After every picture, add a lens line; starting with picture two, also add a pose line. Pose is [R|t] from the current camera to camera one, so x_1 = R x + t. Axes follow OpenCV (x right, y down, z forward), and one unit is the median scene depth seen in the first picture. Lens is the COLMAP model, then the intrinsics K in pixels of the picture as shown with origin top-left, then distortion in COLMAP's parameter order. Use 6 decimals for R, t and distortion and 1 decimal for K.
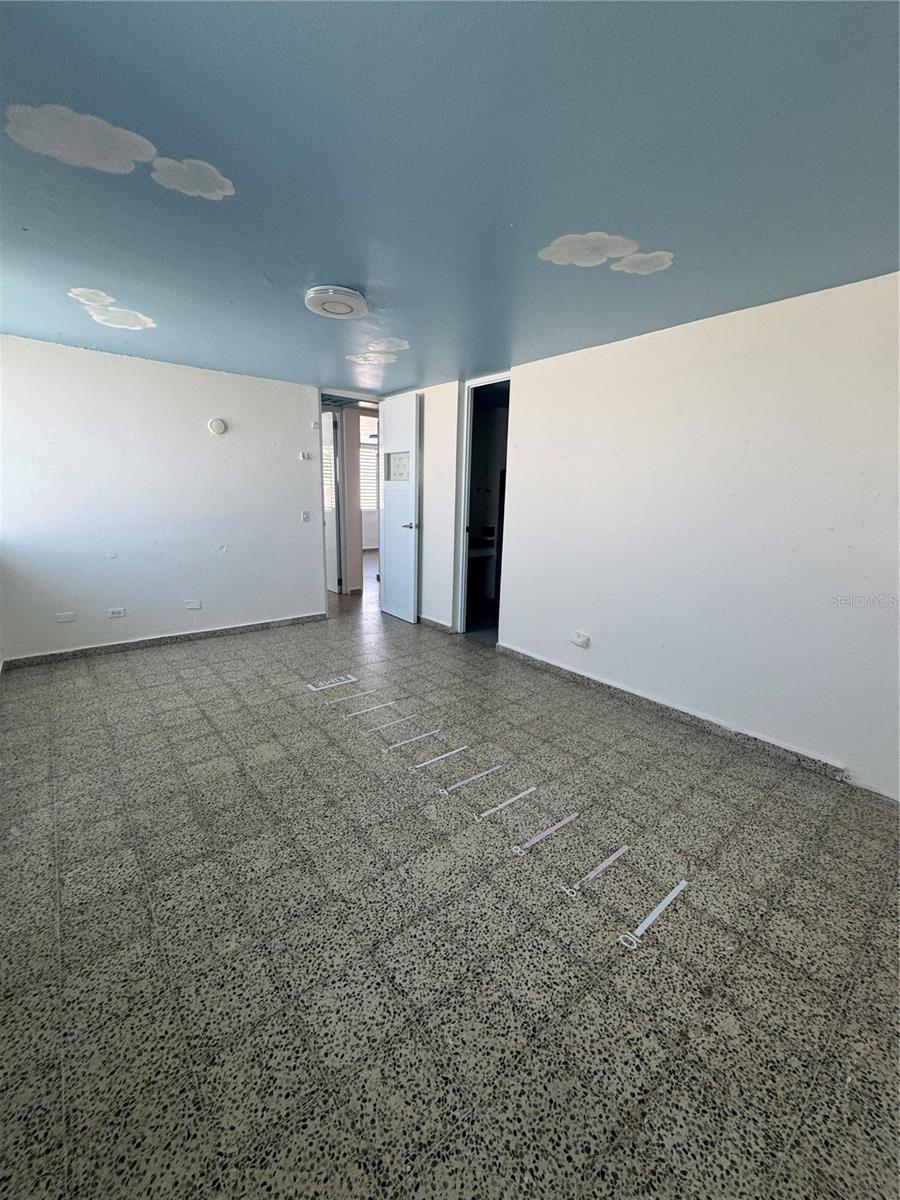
lens RADIAL K [[478.4, 0, 452.4], [0, 478.4, 599.4], [0, 0, 1]] dist [-0.000922, 0.000413]
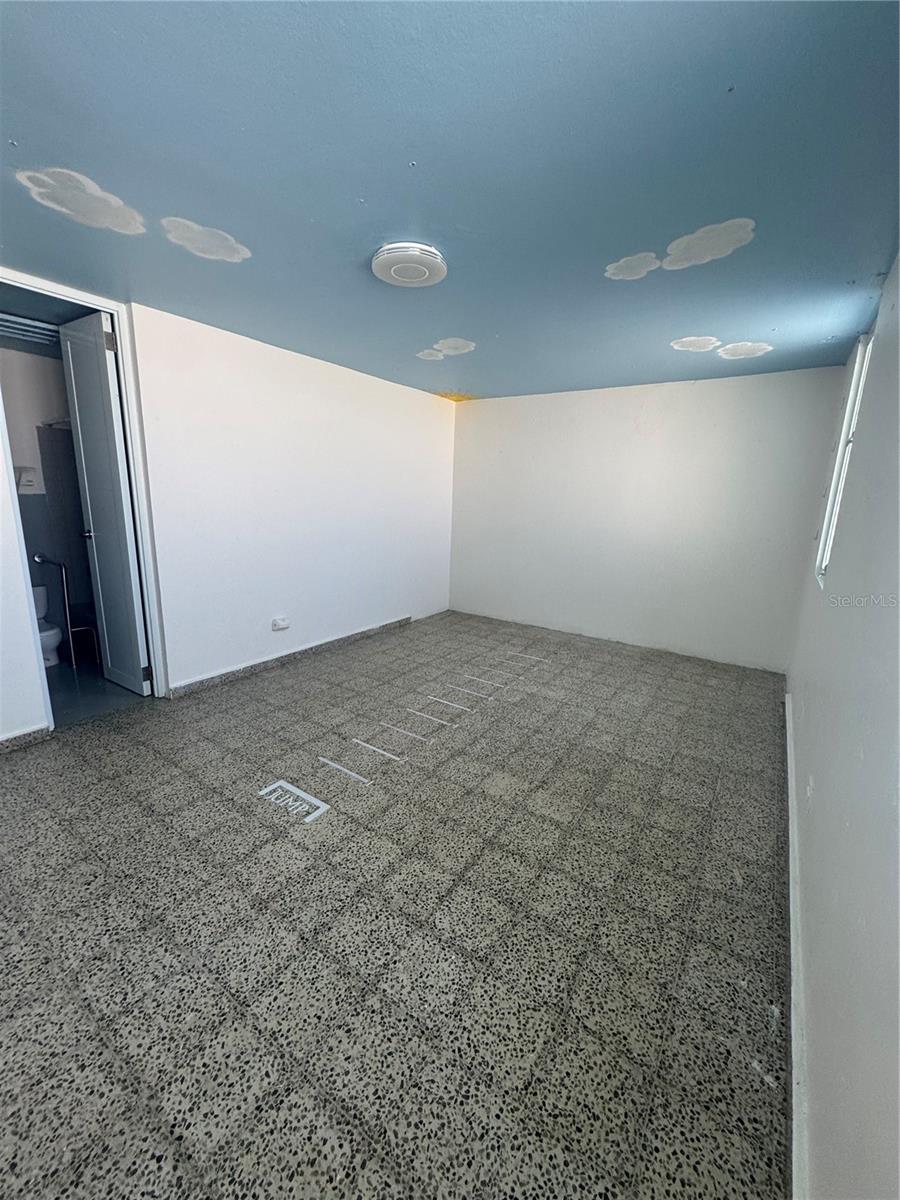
lens RADIAL K [[478.4, 0, 452.6], [0, 478.4, 598.4], [0, 0, 1]] dist [-0.000922, 0.000413]
pose [[-0.284387, -0.240401, 0.928079, -1.042223], [0.170878, 0.939839, 0.295809, -0.278254], [-0.943358, 0.242712, -0.226199, 1.121253]]
